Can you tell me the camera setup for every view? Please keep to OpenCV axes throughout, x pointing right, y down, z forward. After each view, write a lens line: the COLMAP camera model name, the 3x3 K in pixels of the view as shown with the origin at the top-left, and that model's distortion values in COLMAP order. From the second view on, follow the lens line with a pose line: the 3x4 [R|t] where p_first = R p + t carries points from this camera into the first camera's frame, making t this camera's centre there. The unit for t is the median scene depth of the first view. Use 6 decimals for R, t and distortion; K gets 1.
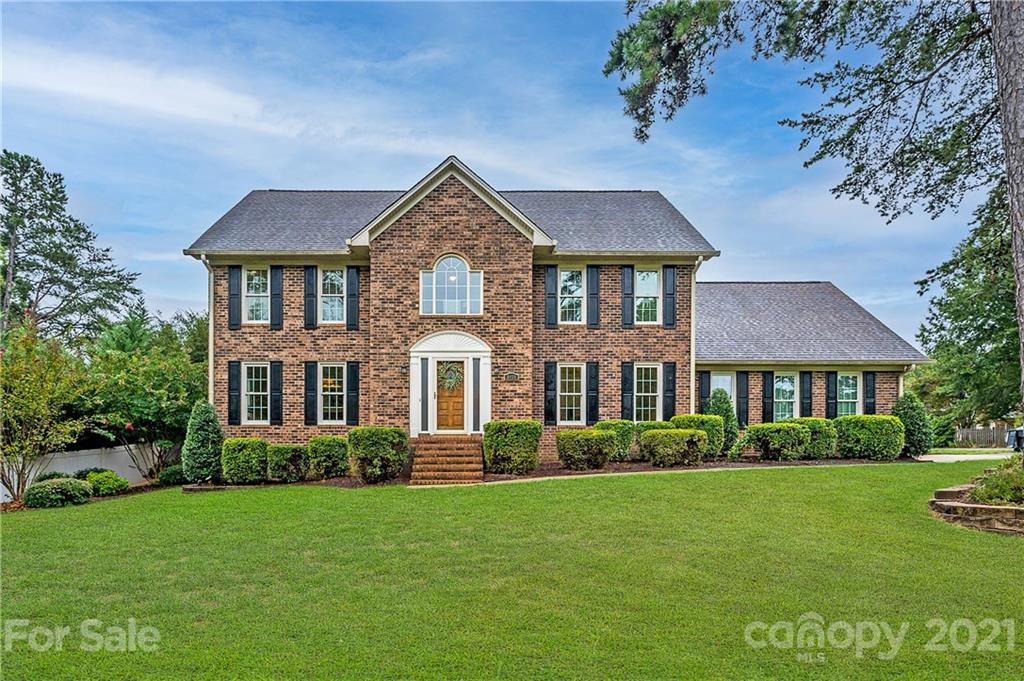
lens RADIAL K [[402.1, 0, 511.9], [0, 402.1, 343.8], [0, 0, 1]] dist [-0.001333, -0.000564]
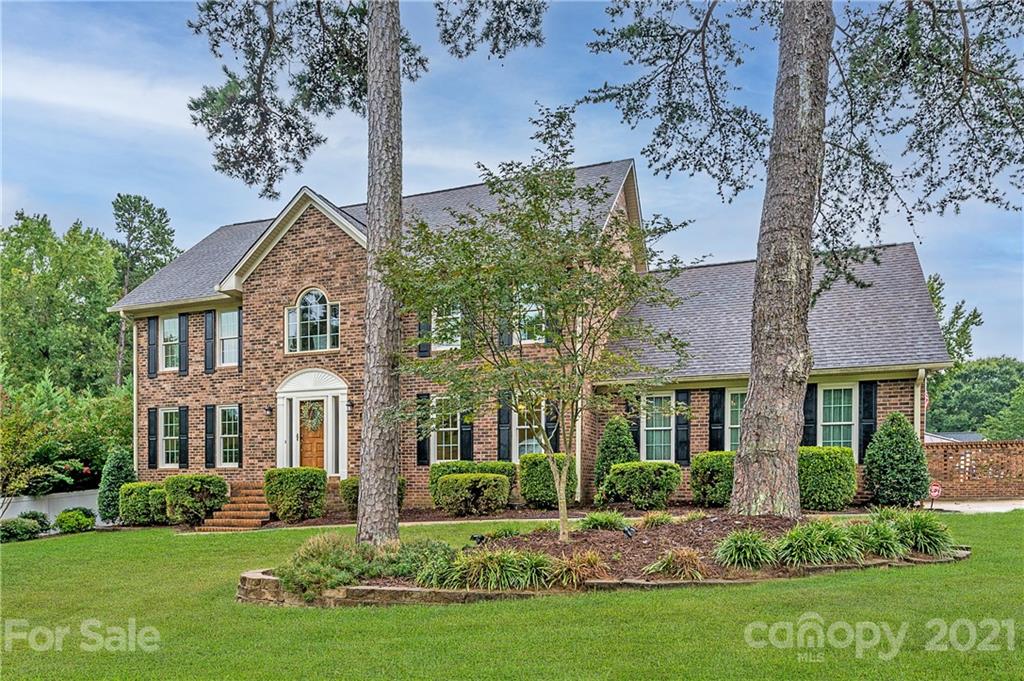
lens RADIAL K [[509.2, 0, 512.4], [0, 509.2, 338.7], [0, 0, 1]] dist [-0.002729, -0.000385]
pose [[0.961357, -0.078575, -0.263853, 0.612142], [0.075330, 0.996907, -0.022411, -0.038682], [0.264798, 0.001669, 0.964303, -0.041829]]
